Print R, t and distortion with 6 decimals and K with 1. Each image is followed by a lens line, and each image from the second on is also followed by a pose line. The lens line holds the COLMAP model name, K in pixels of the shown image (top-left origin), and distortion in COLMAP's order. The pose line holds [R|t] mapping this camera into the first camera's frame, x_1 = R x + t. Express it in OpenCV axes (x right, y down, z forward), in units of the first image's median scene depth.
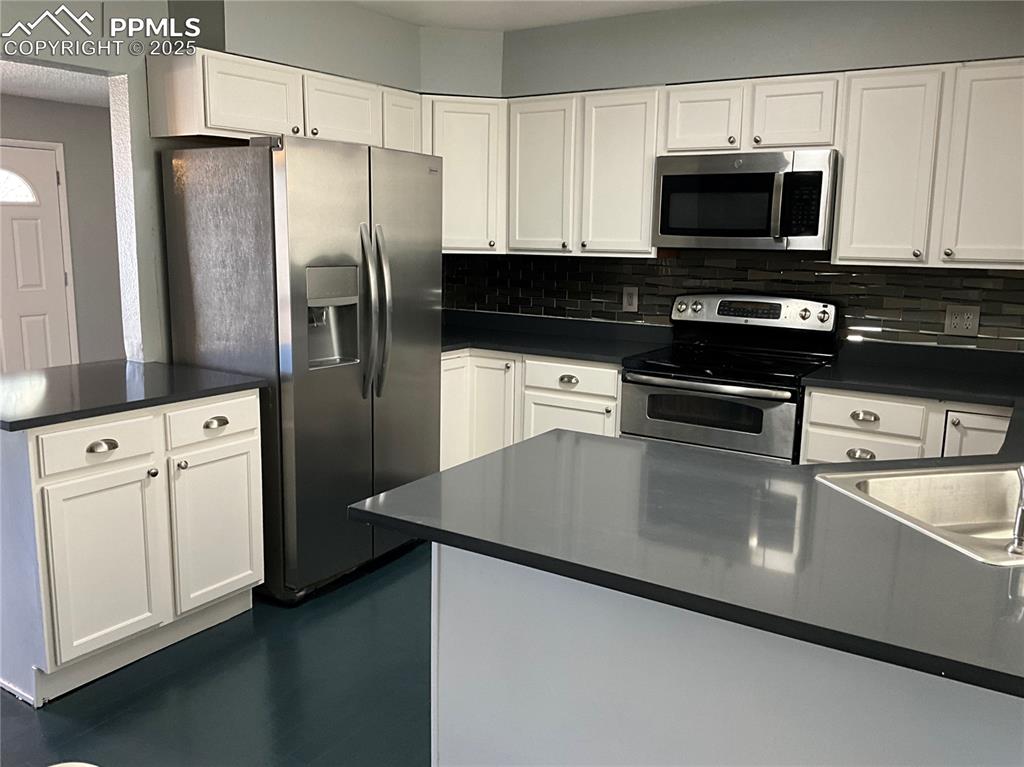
lens RADIAL K [[848.9, 0, 516.8], [0, 848.9, 382.0], [0, 0, 1]] dist [0.066811, -0.105798]
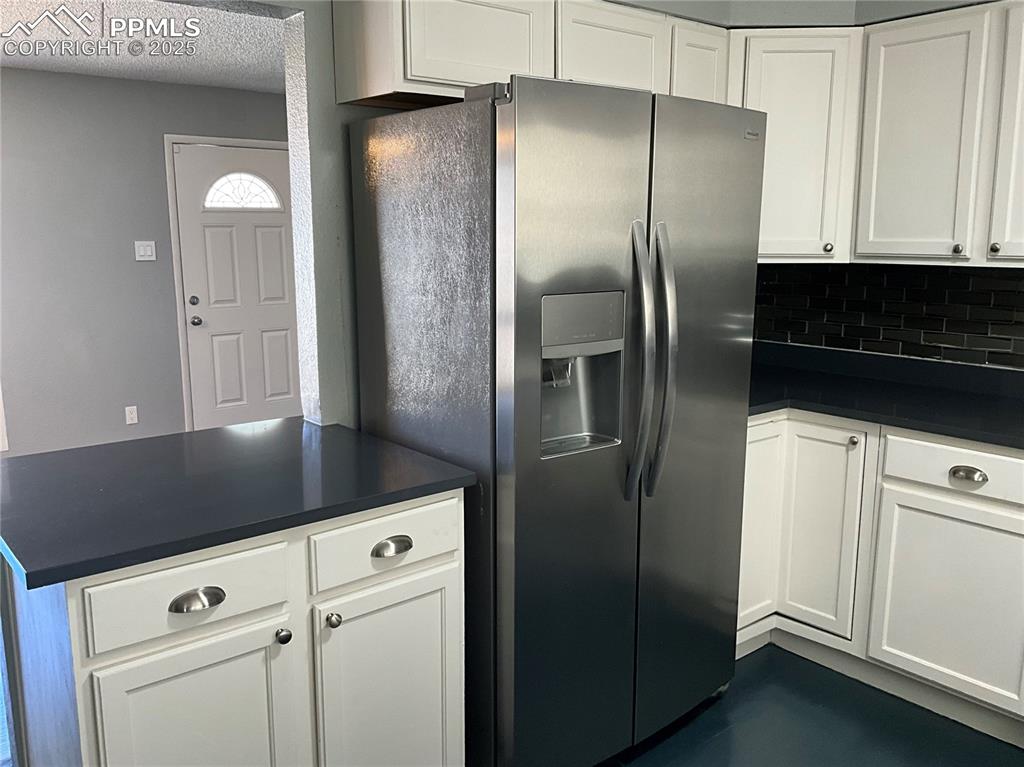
lens RADIAL K [[848.9, 0, 503.1], [0, 848.9, 381.7], [0, 0, 1]] dist [0.066811, -0.105798]
pose [[0.949175, 0.037686, -0.312485, -0.073987], [-0.038004, 0.999265, 0.005072, -0.068412], [0.312446, 0.007061, 0.949909, 0.377861]]
